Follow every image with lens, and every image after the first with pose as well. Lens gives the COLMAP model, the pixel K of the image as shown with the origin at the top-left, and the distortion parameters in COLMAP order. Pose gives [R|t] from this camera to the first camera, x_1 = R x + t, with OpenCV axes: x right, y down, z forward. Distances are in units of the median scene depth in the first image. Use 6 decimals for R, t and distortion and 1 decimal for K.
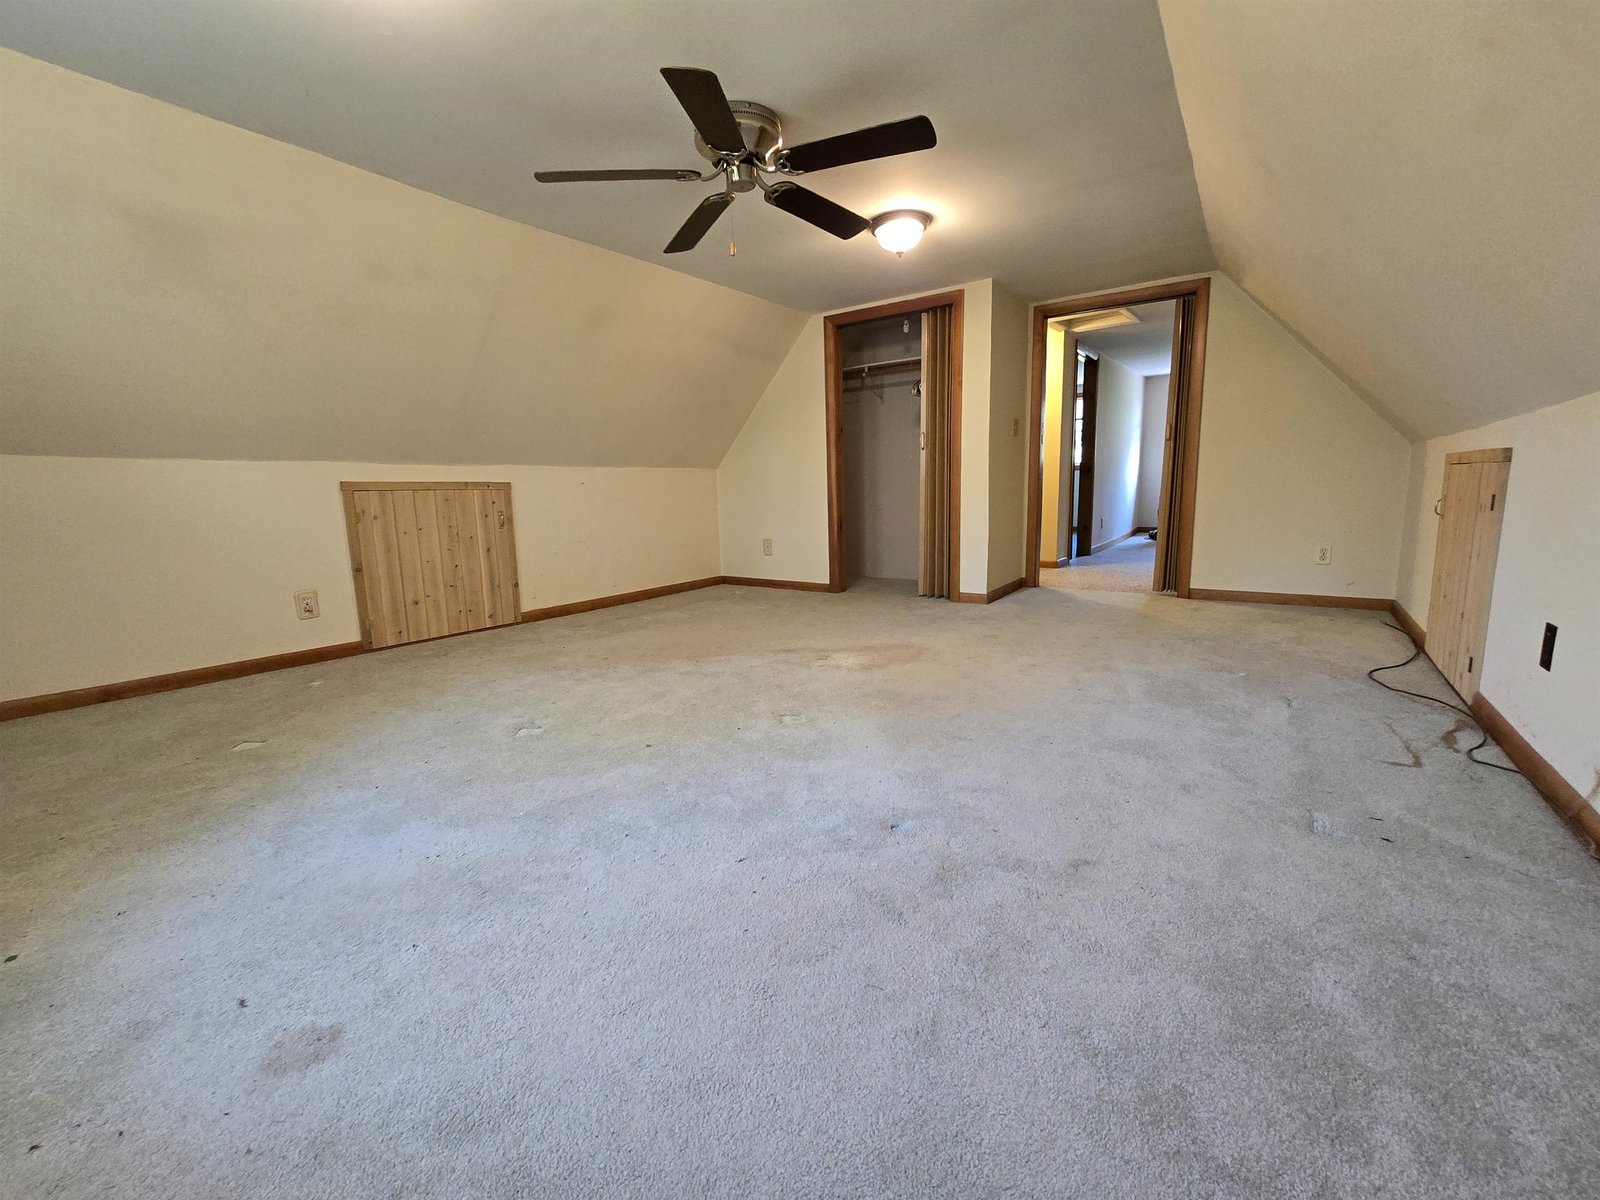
lens RADIAL K [[650.9, 0, 811.9], [0, 650.9, 602.0], [0, 0, 1]] dist [0.001069, -0.000121]
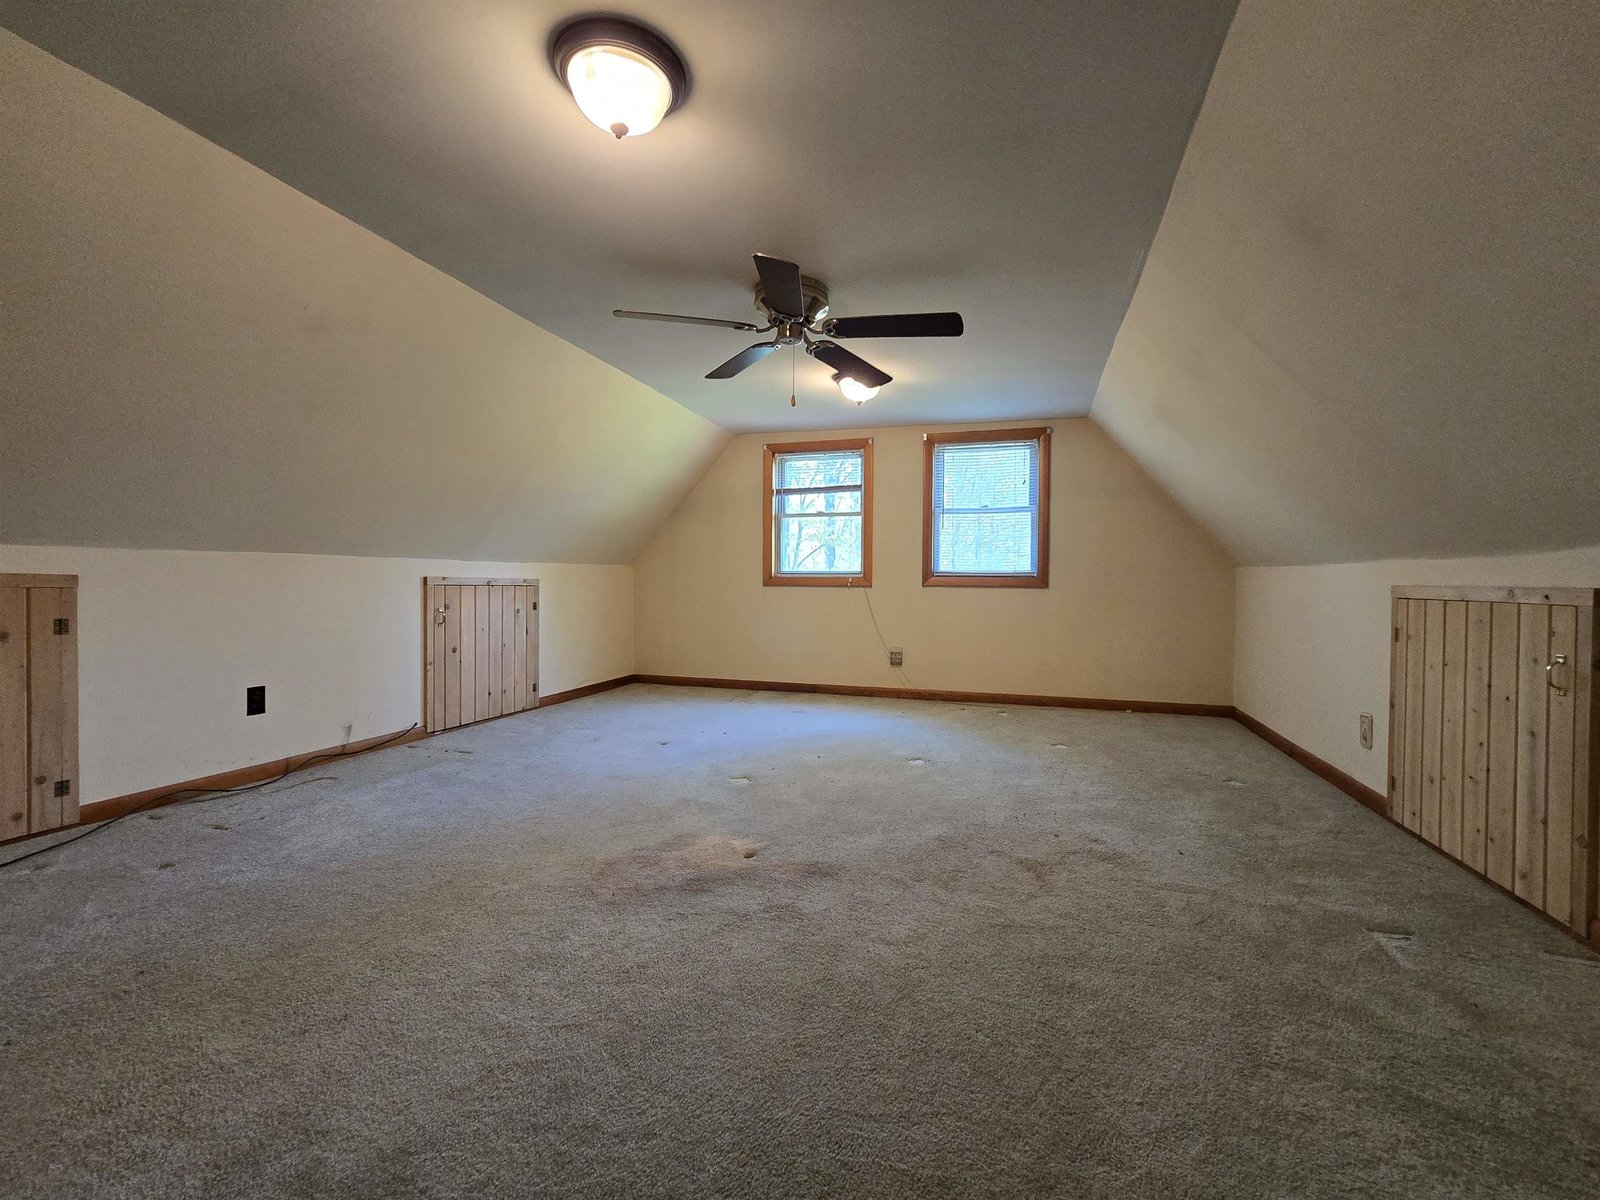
lens RADIAL K [[650.9, 0, 811.9], [0, 650.9, 602.0], [0, 0, 1]] dist [0.001069, -0.000121]
pose [[0.976789, 0.035311, 0.211275, -0.308015], [-0.000664, 0.986813, -0.161862, 0.028430], [-0.214204, 0.157965, 0.963931, -0.084959]]
